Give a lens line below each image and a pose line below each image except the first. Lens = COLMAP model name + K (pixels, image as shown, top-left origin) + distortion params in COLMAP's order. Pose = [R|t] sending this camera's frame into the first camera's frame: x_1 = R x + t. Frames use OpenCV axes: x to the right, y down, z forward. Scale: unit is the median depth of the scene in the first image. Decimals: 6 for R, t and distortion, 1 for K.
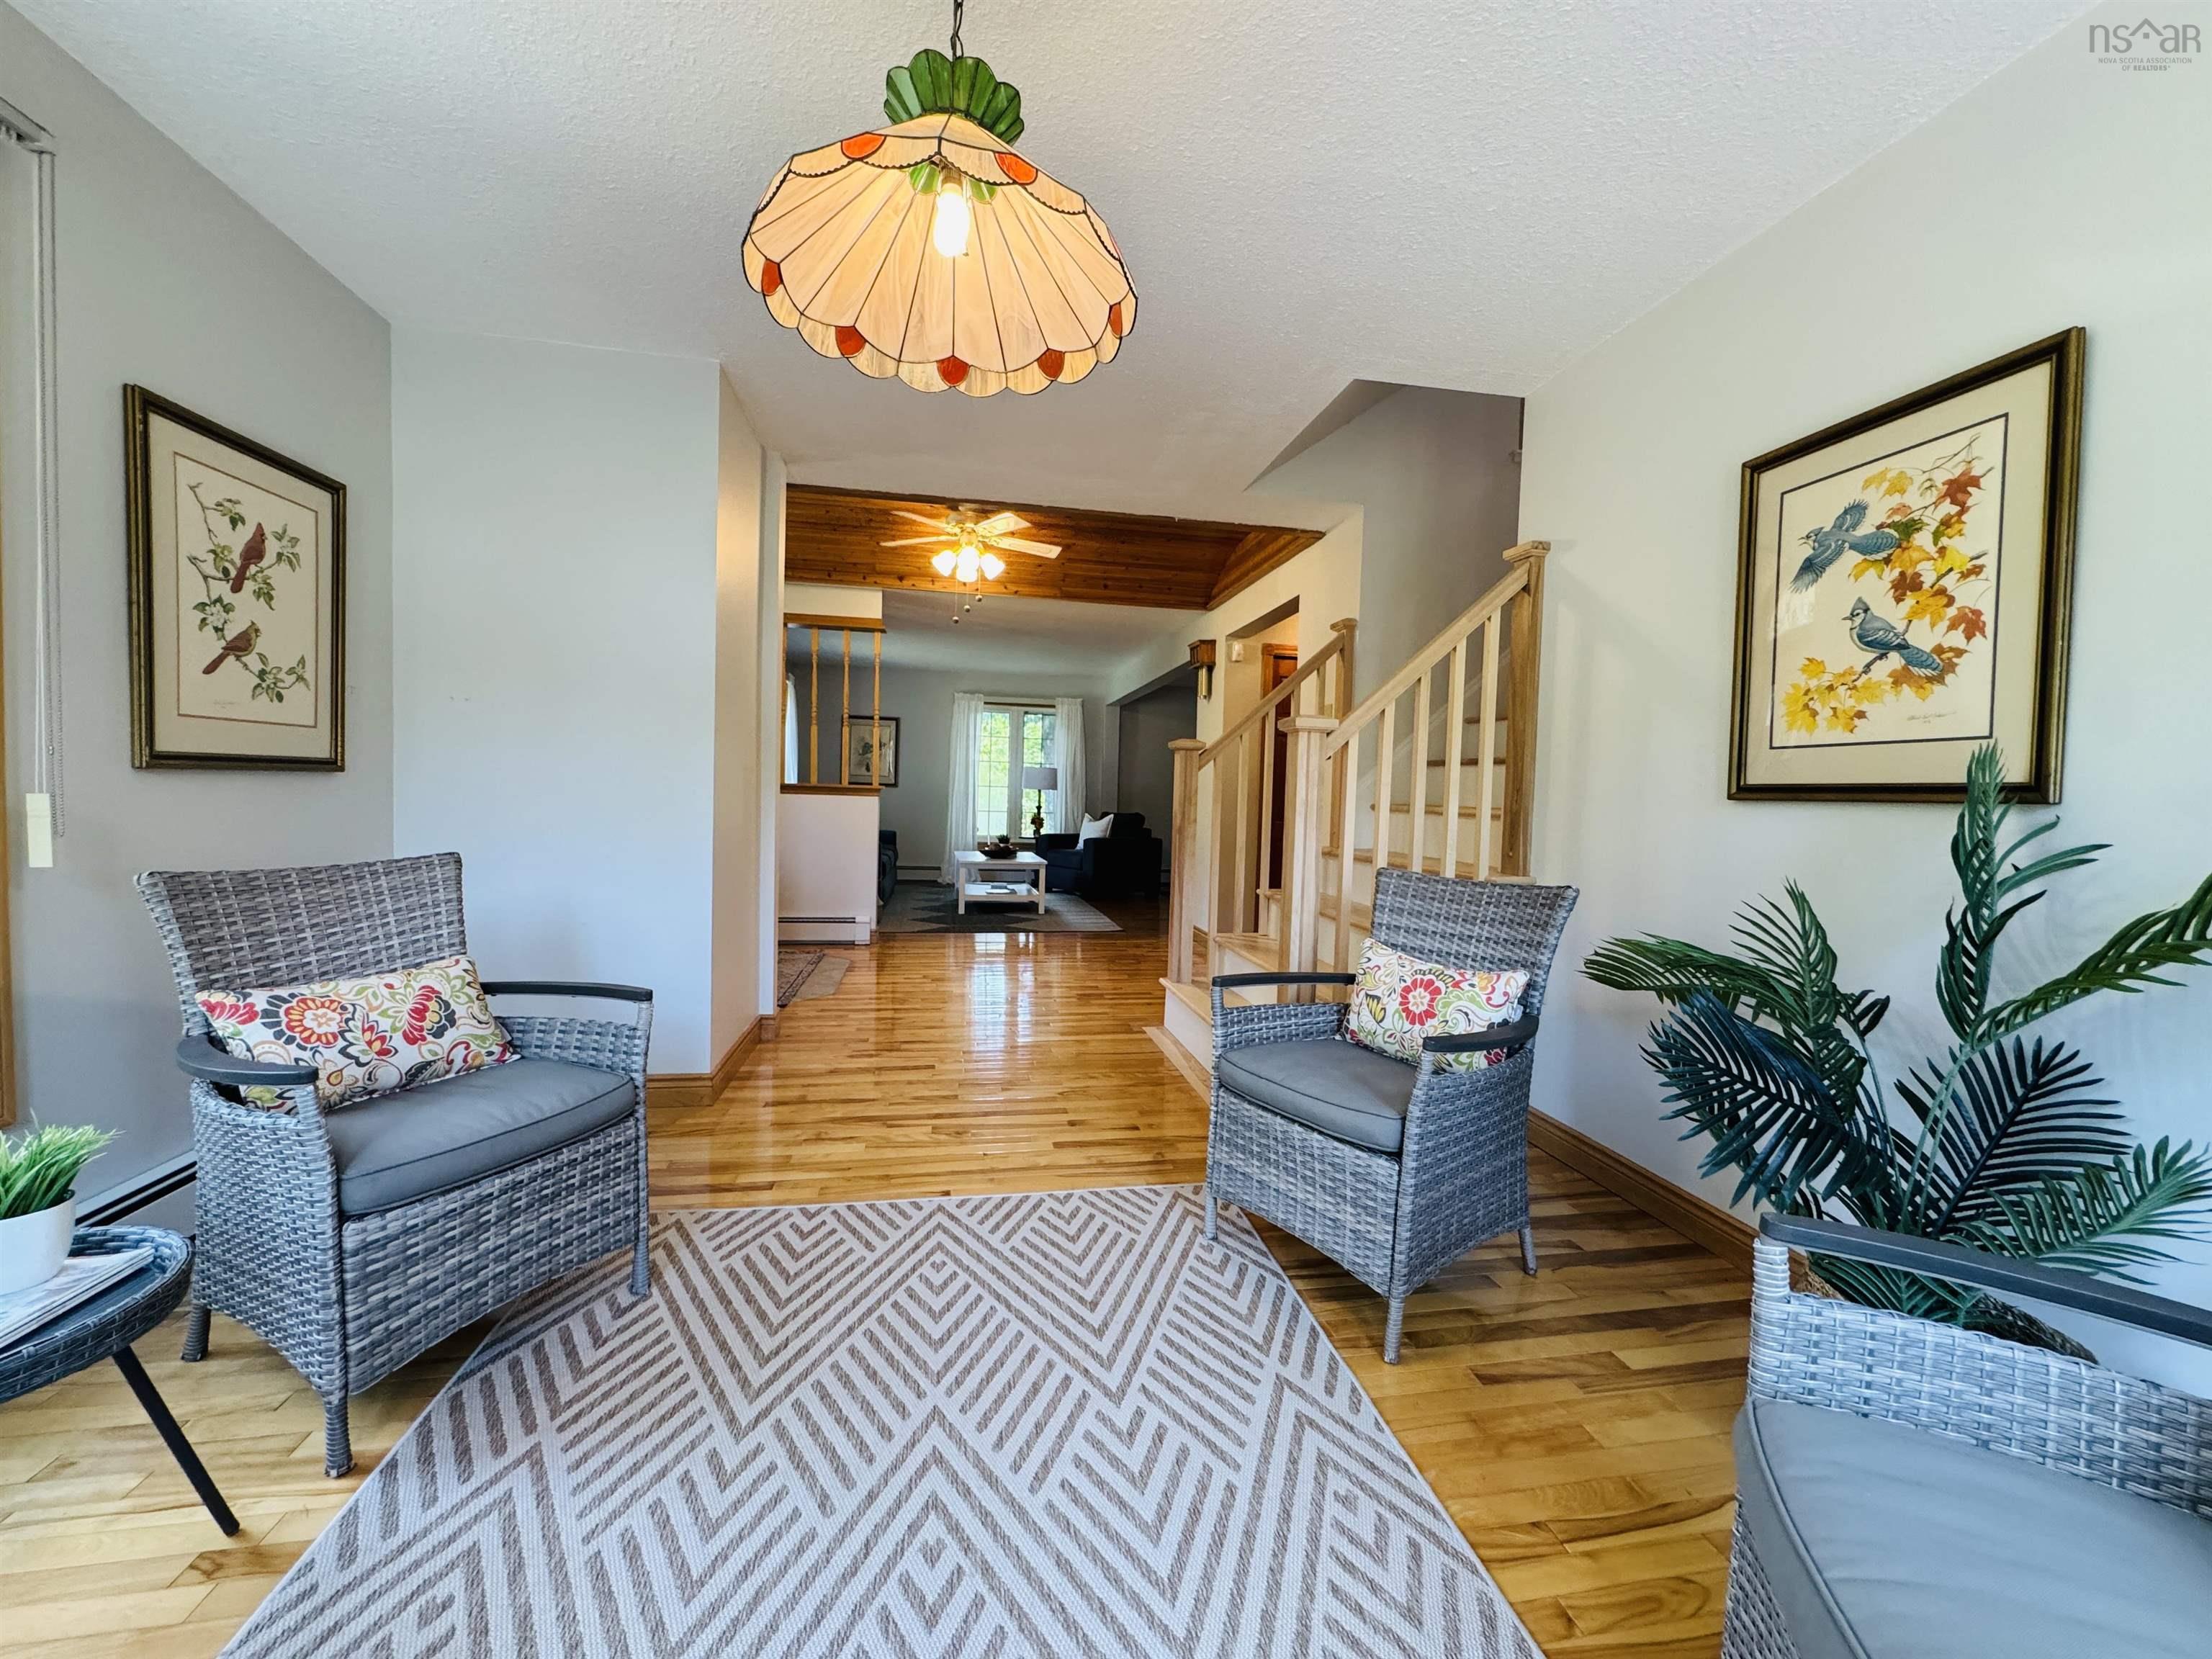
lens RADIAL K [[885.8, 0, 1098.4], [0, 885.8, 826.5], [0, 0, 1]] dist [-0.001675, 0.000581]
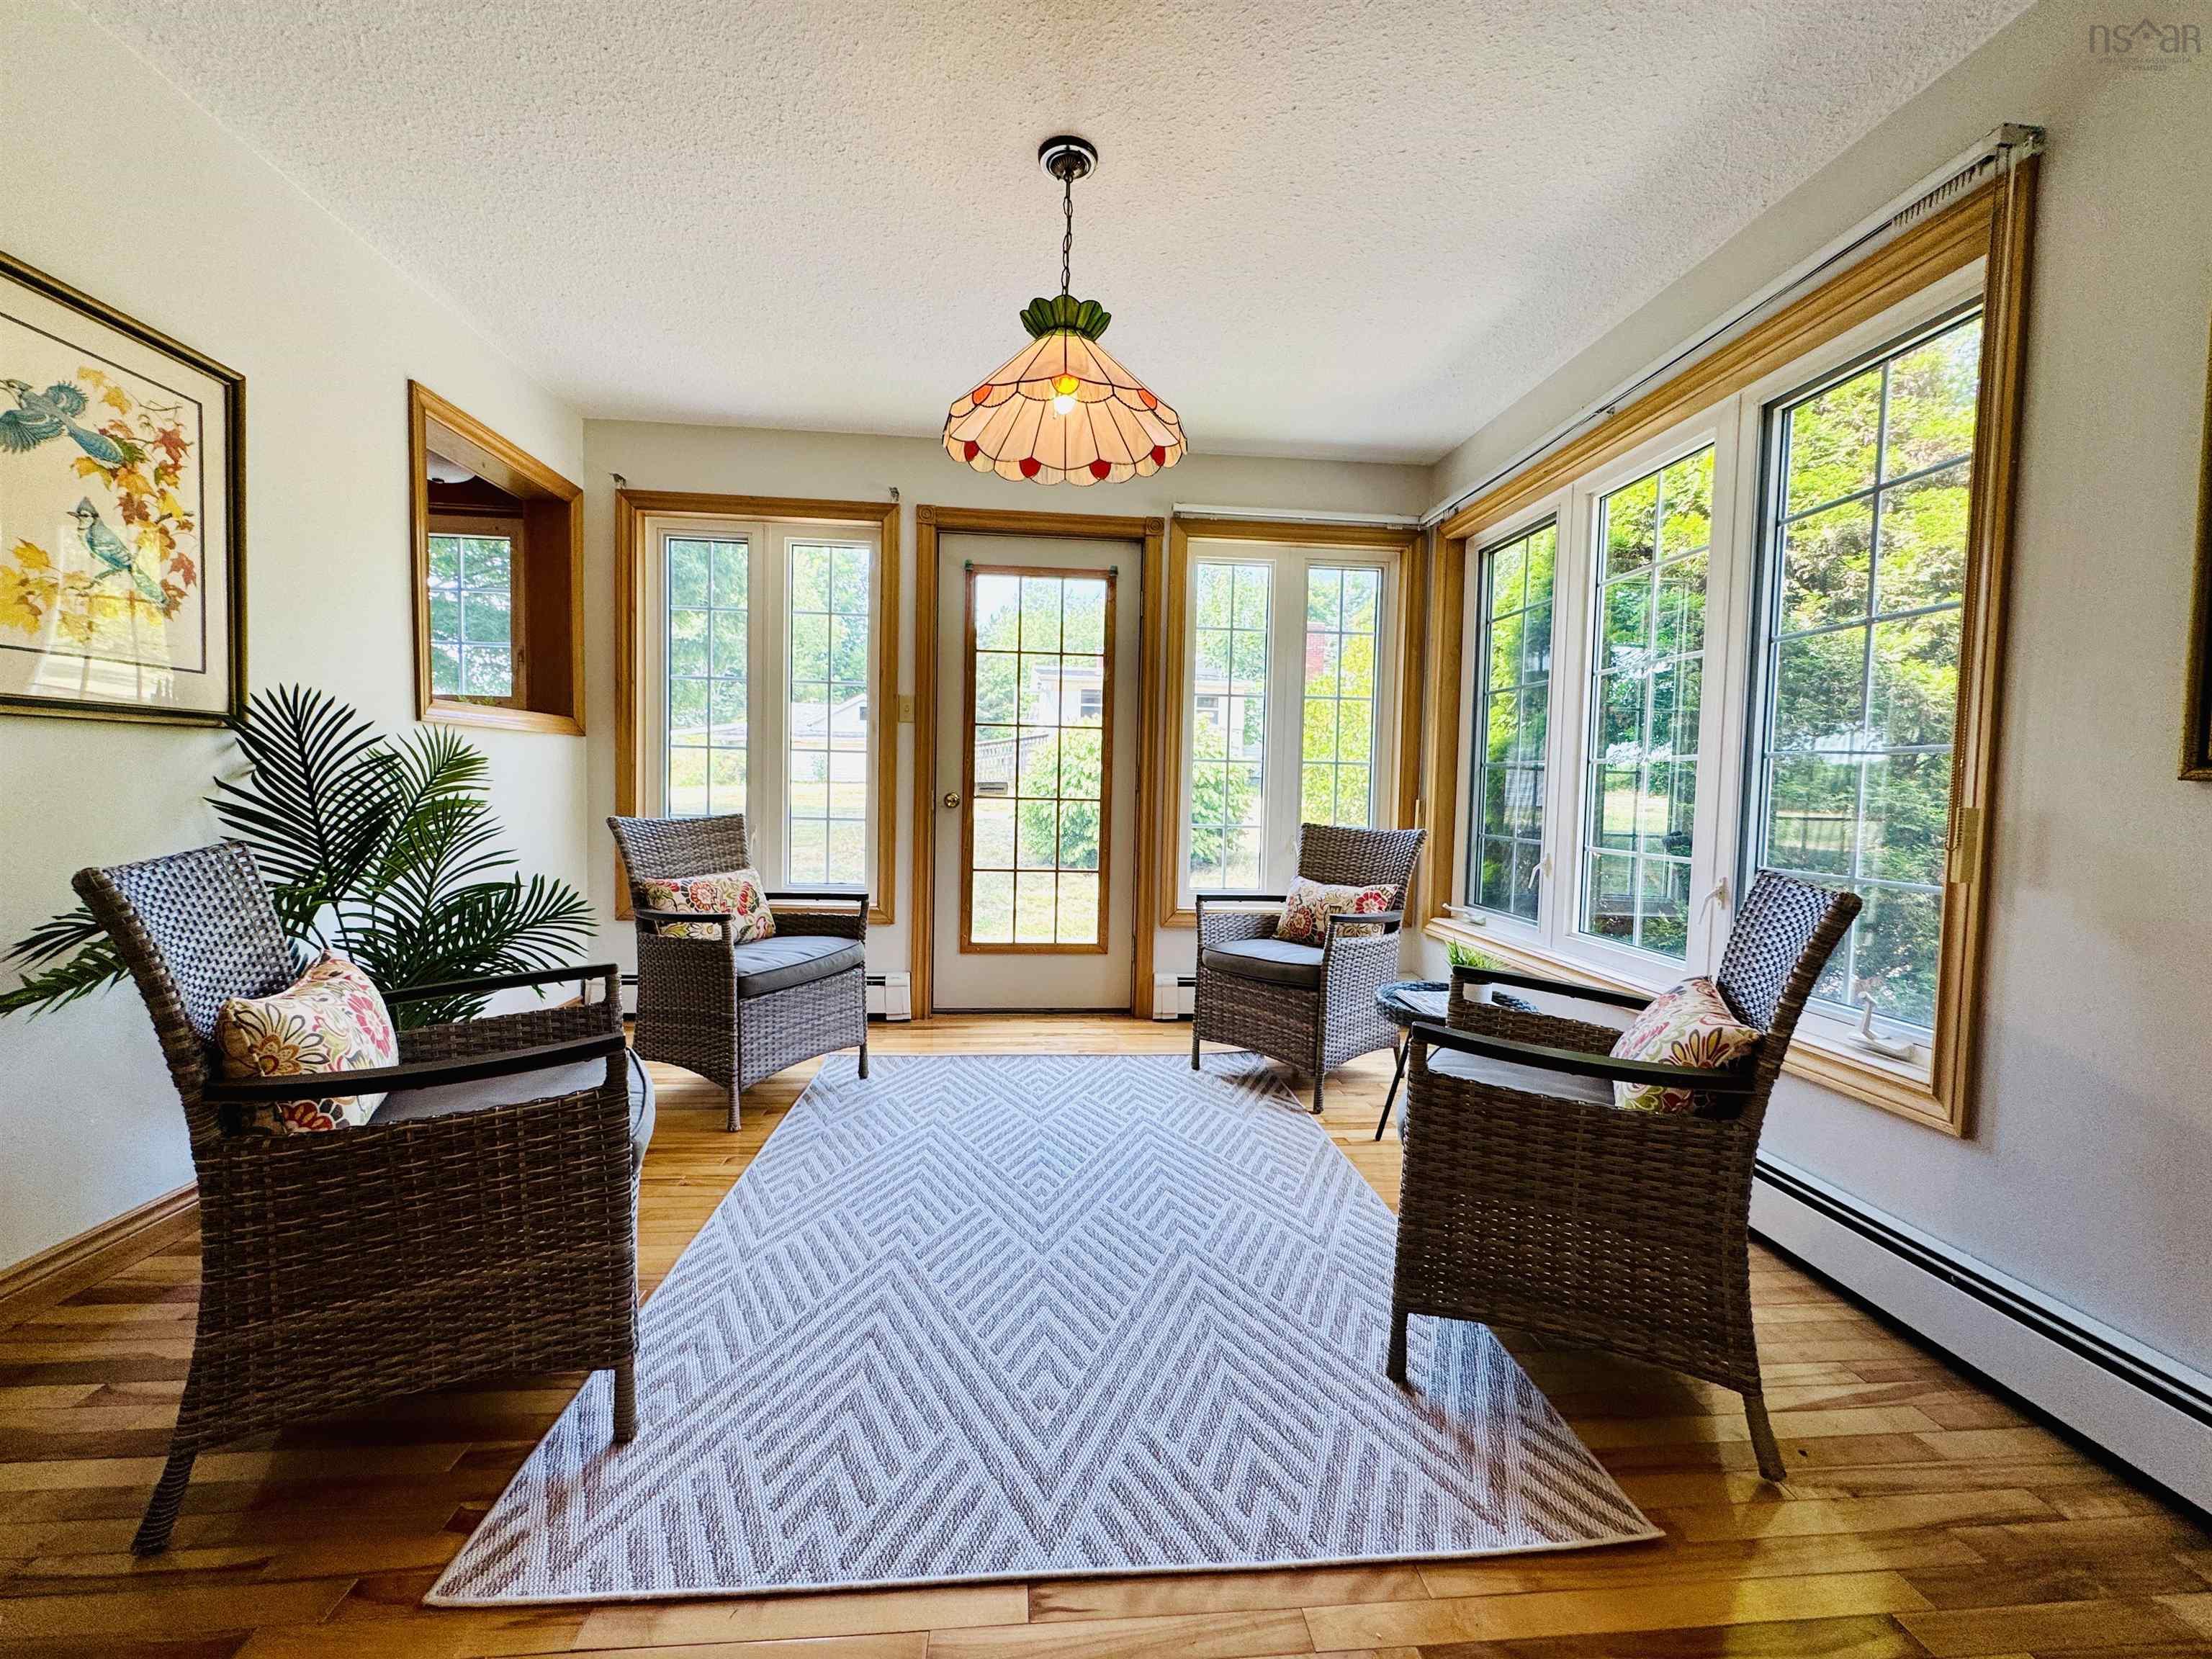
lens RADIAL K [[885.8, 0, 1114.9], [0, 885.8, 828.3], [0, 0, 1]] dist [-0.001675, 0.000581]
pose [[-0.995463, -0.055916, 0.076985, -0.283987], [-0.048720, 0.994532, 0.092372, -0.051649], [-0.081729, 0.088202, -0.992744, 1.782727]]
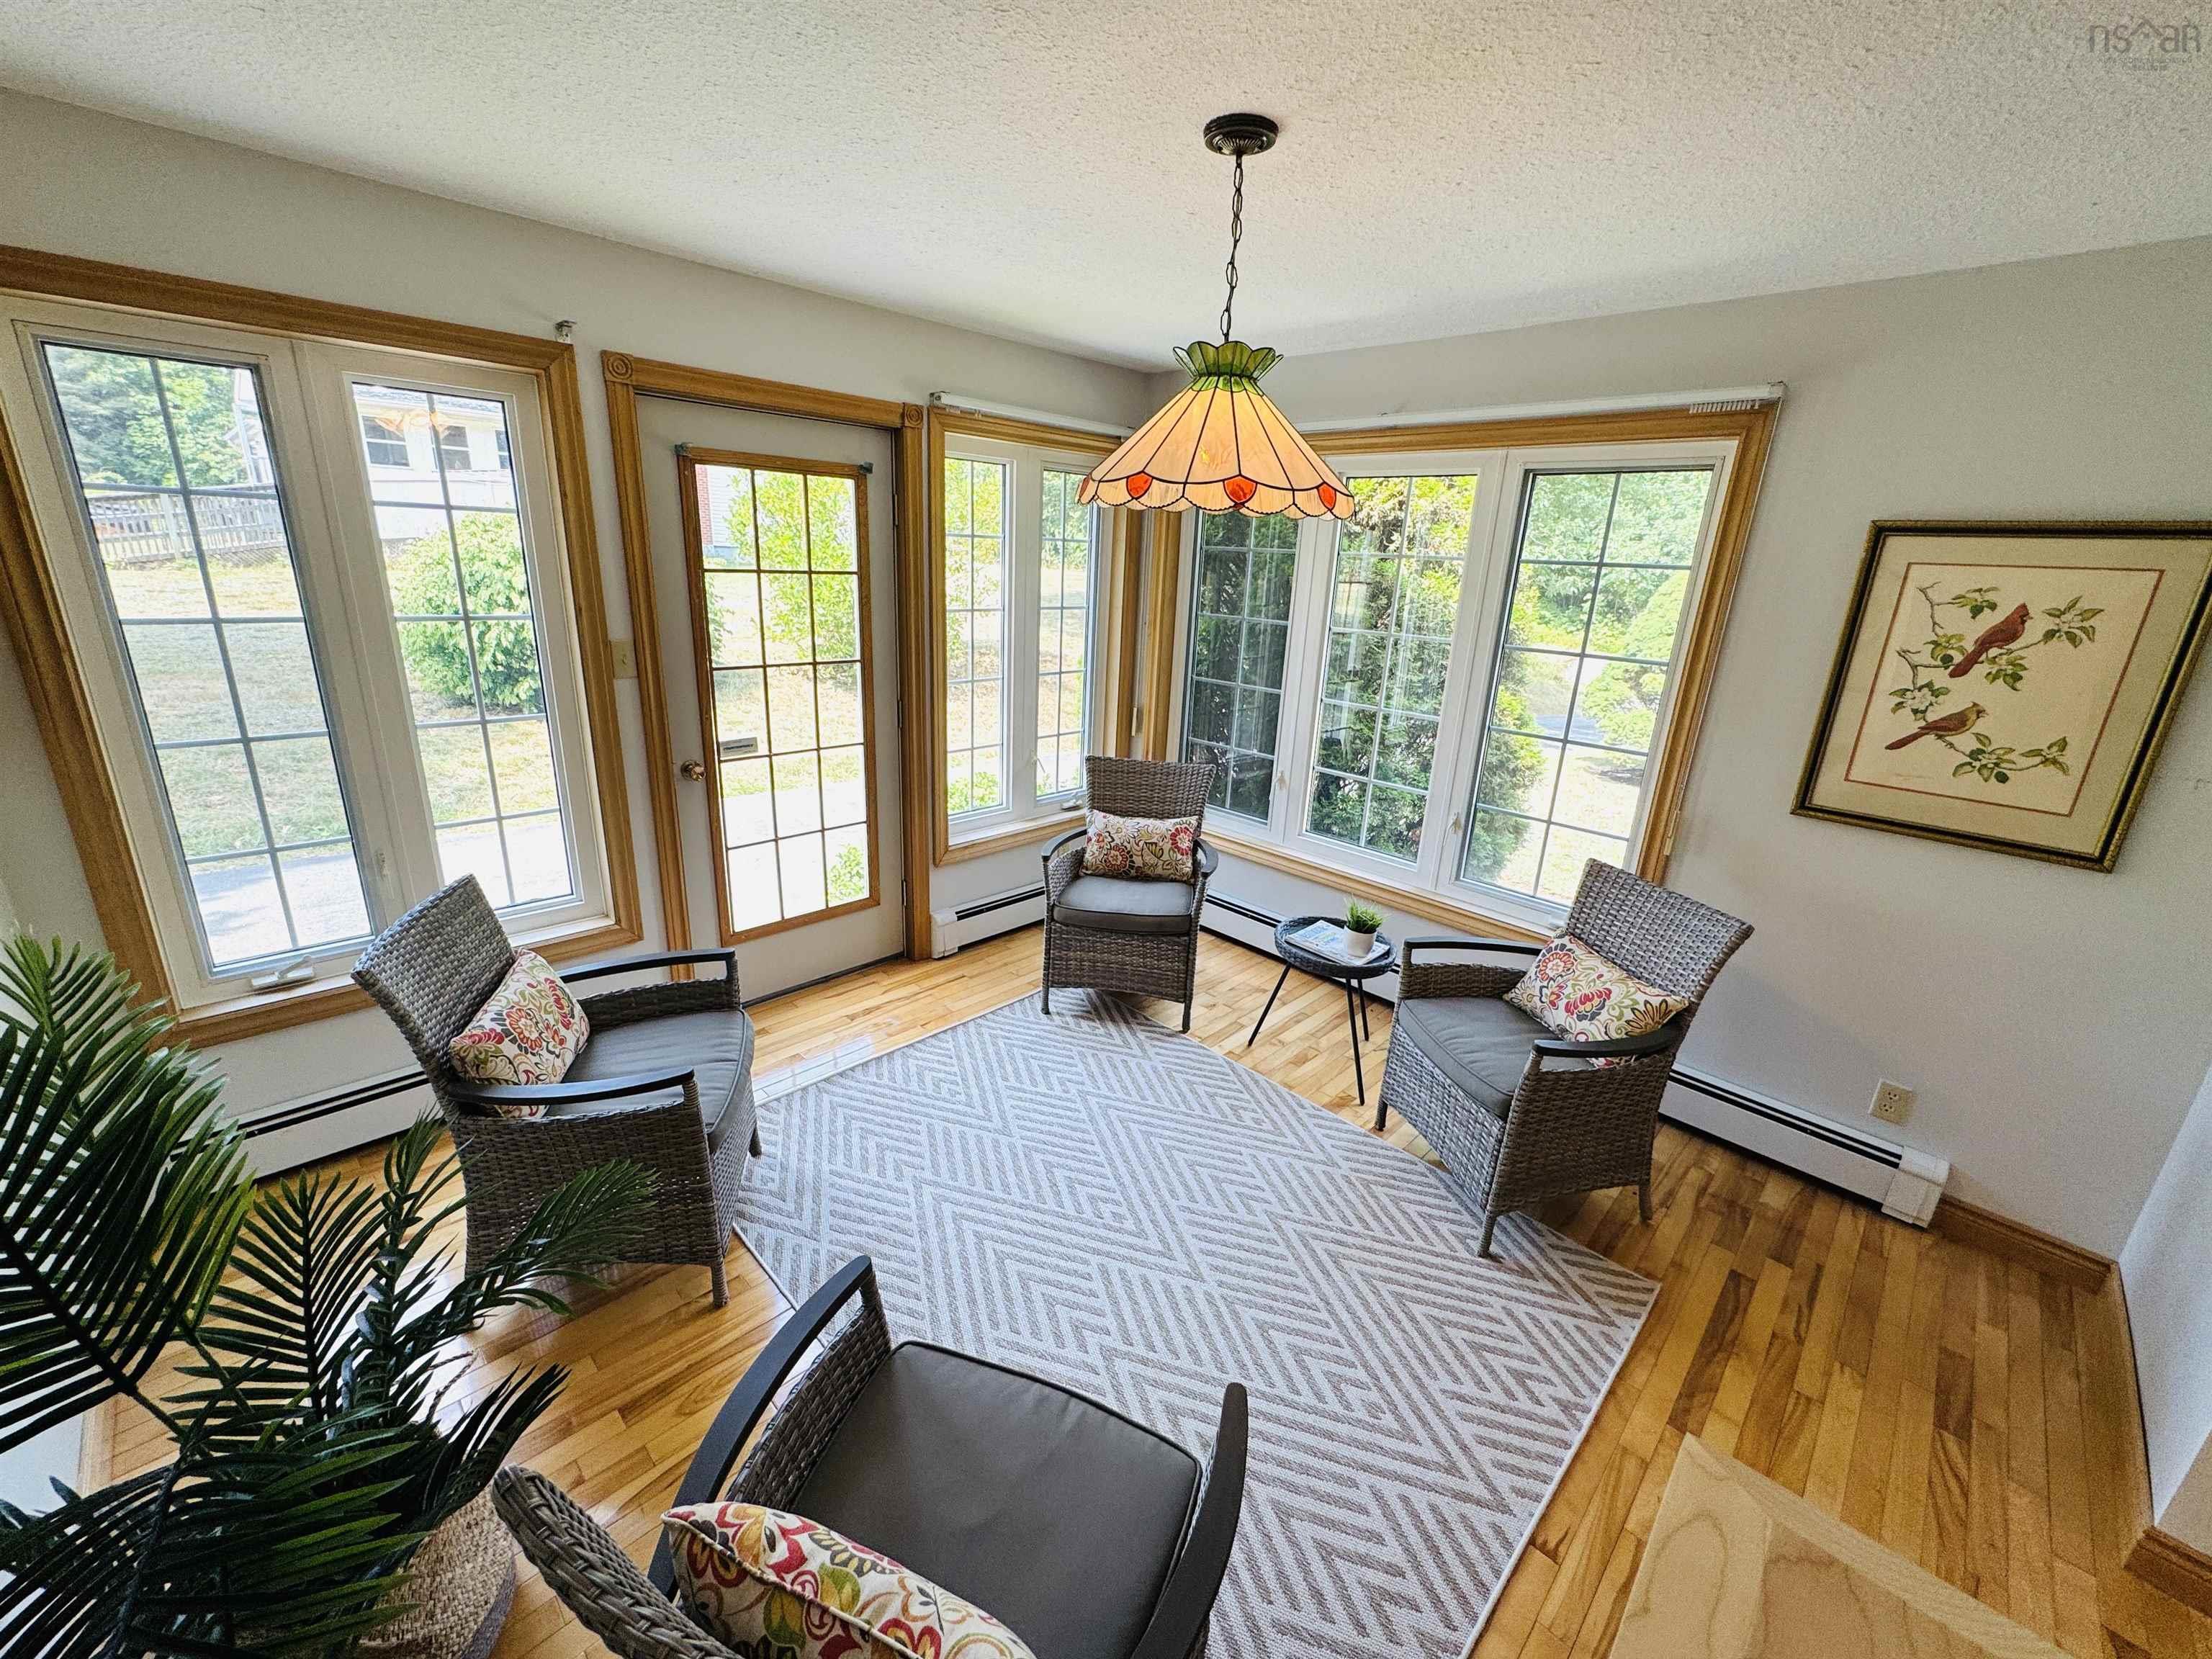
lens RADIAL K [[885.8, 0, 1104.0], [0, 885.8, 825.6], [0, 0, 1]] dist [-0.001675, 0.000581]
pose [[-0.818307, 0.107444, -0.564650, 0.543748], [-0.092017, 0.945214, 0.313213, -0.375025], [0.567368, 0.308262, -0.763589, 1.441299]]
